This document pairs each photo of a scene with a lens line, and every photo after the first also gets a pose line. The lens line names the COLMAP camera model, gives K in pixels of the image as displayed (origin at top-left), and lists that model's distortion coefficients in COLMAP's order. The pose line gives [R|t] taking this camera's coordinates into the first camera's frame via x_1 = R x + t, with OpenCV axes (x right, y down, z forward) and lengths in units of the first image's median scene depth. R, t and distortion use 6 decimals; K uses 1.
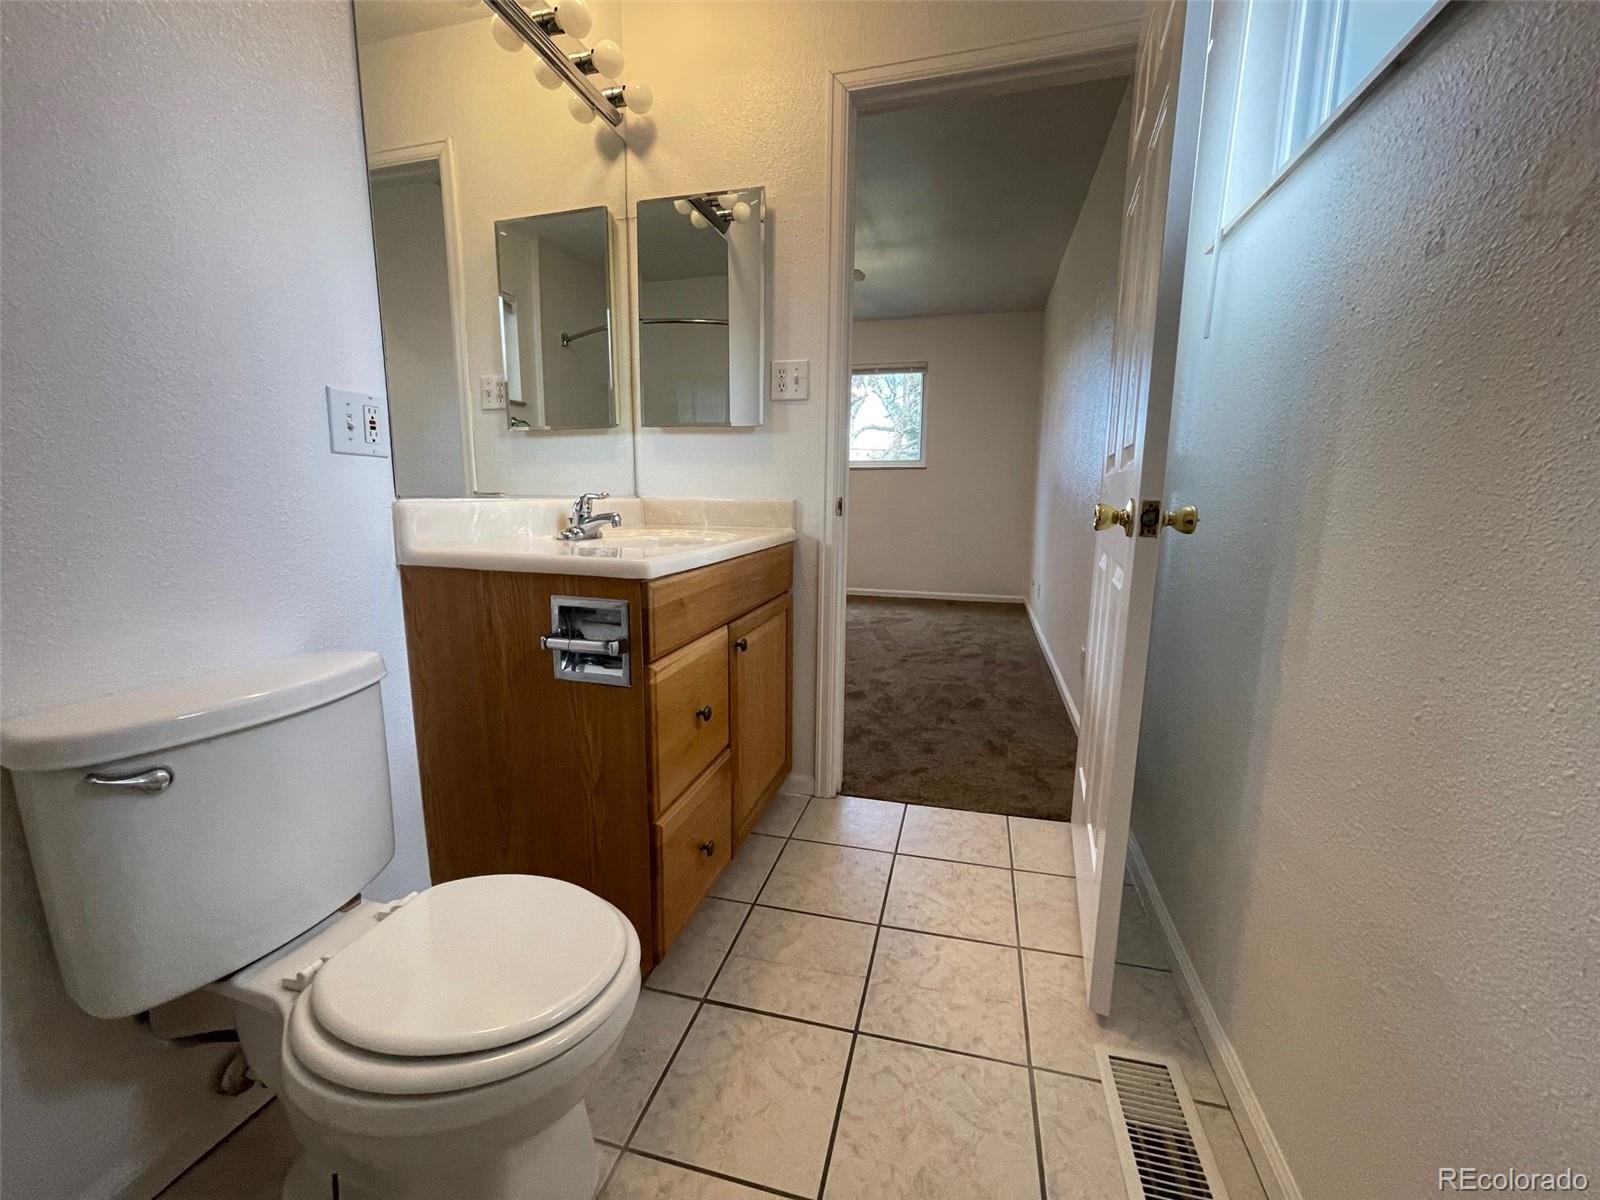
lens RADIAL K [[648.3, 0, 797.2], [0, 648.3, 599.1], [0, 0, 1]] dist [-0.002087, 0.000074]
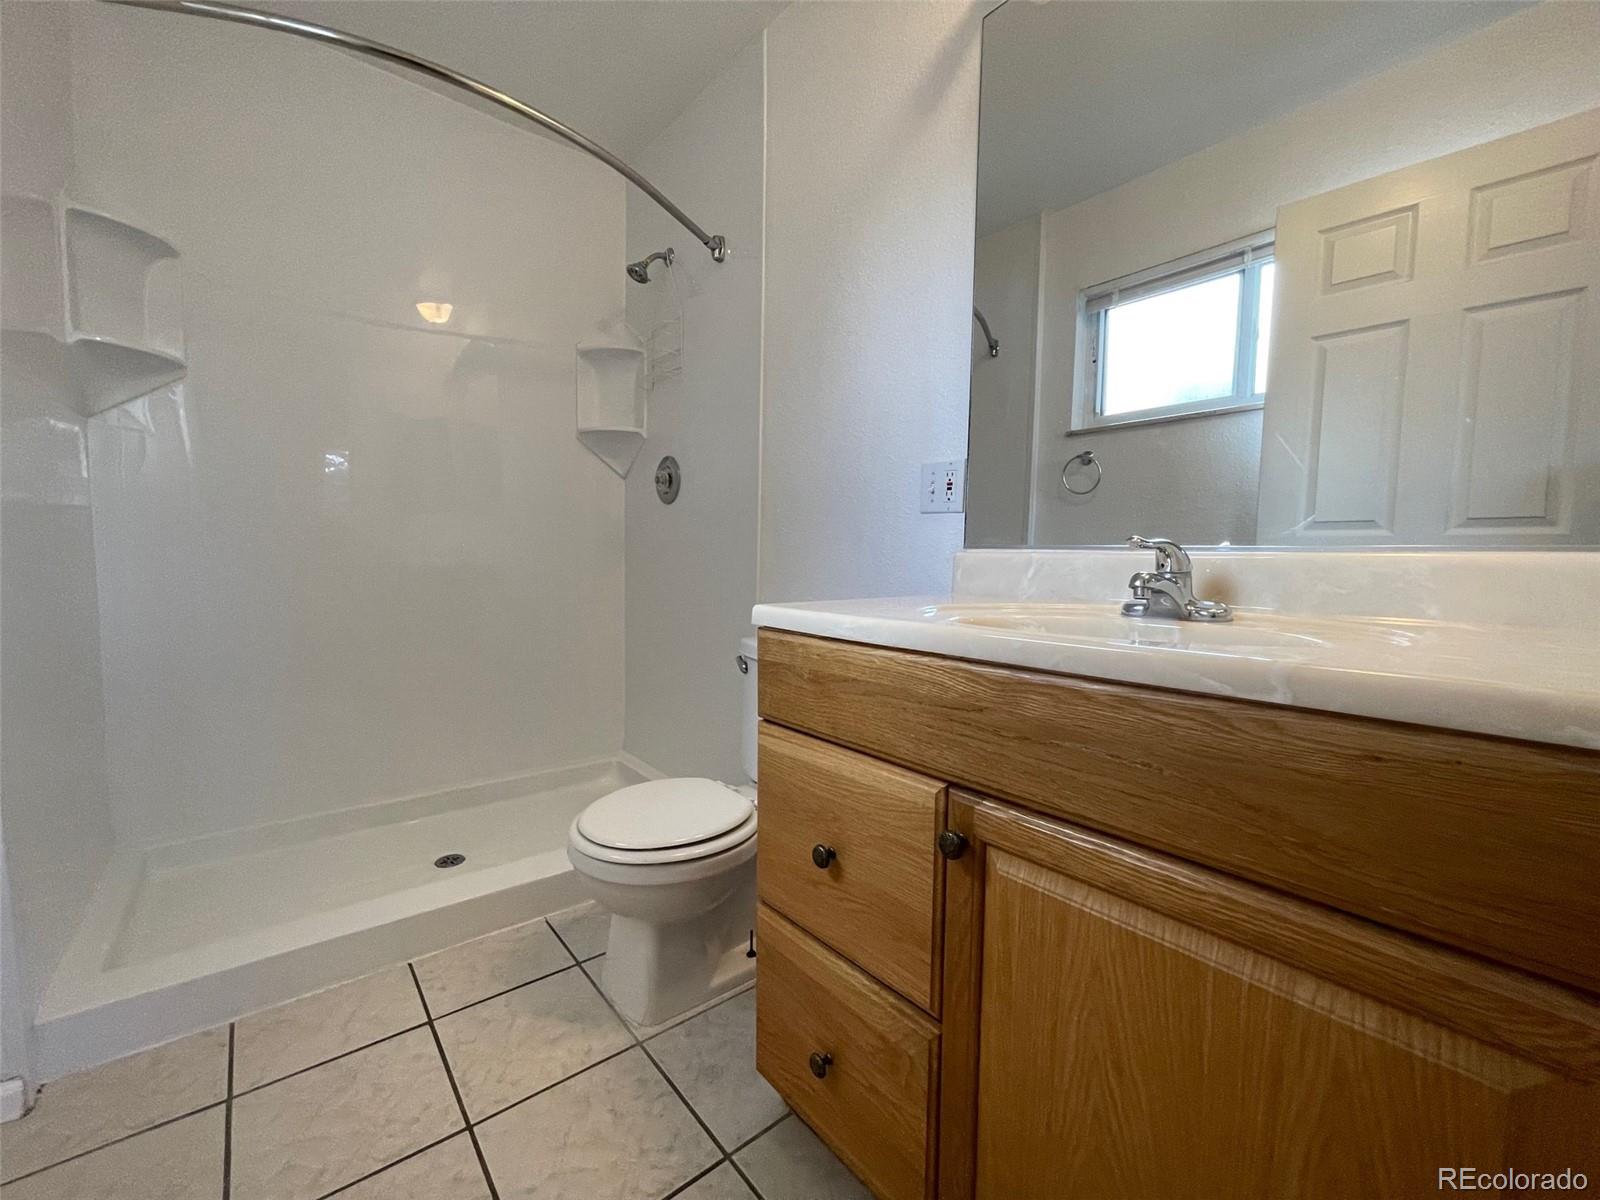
lens RADIAL K [[648.3, 0, 790.7], [0, 648.3, 603.7], [0, 0, 1]] dist [-0.002087, 0.000074]
pose [[-0.578230, 0.042169, -0.814784, 0.467618], [-0.149581, 0.976257, 0.156679, -0.201999], [0.802045, 0.212473, -0.558193, 1.465321]]
